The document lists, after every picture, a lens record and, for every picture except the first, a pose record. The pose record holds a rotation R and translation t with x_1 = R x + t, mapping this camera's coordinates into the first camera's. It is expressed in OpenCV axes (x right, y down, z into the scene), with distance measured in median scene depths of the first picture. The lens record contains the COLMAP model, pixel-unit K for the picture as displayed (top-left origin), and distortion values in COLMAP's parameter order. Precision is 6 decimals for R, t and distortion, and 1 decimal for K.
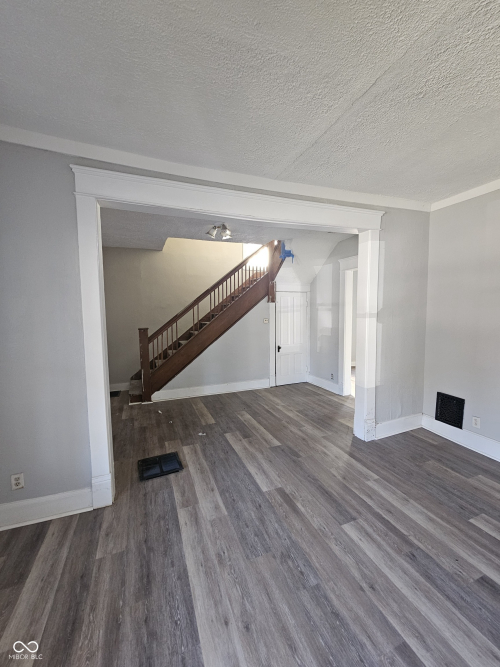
lens RADIAL K [[271.7, 0, 255.0], [0, 271.7, 330.7], [0, 0, 1]] dist [-0.002366, 0.000032]
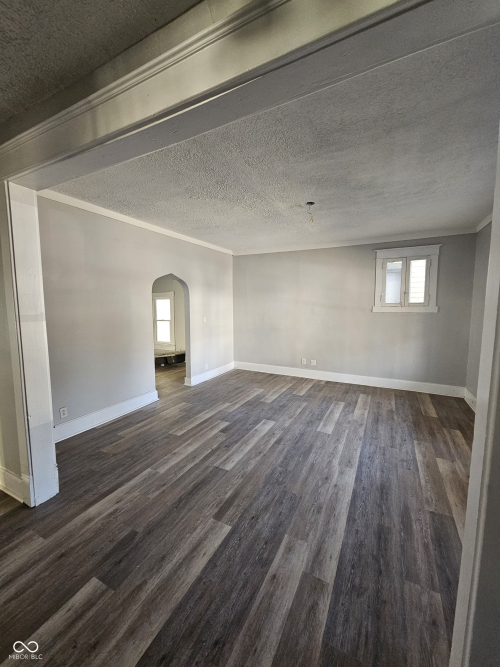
lens RADIAL K [[271.7, 0, 252.2], [0, 271.7, 333.9], [0, 0, 1]] dist [-0.002366, 0.000032]
pose [[-0.652717, -0.070806, 0.754286, -0.664030], [0.067921, 0.986144, 0.151346, -0.114553], [-0.754551, 0.150019, -0.638864, 1.577529]]
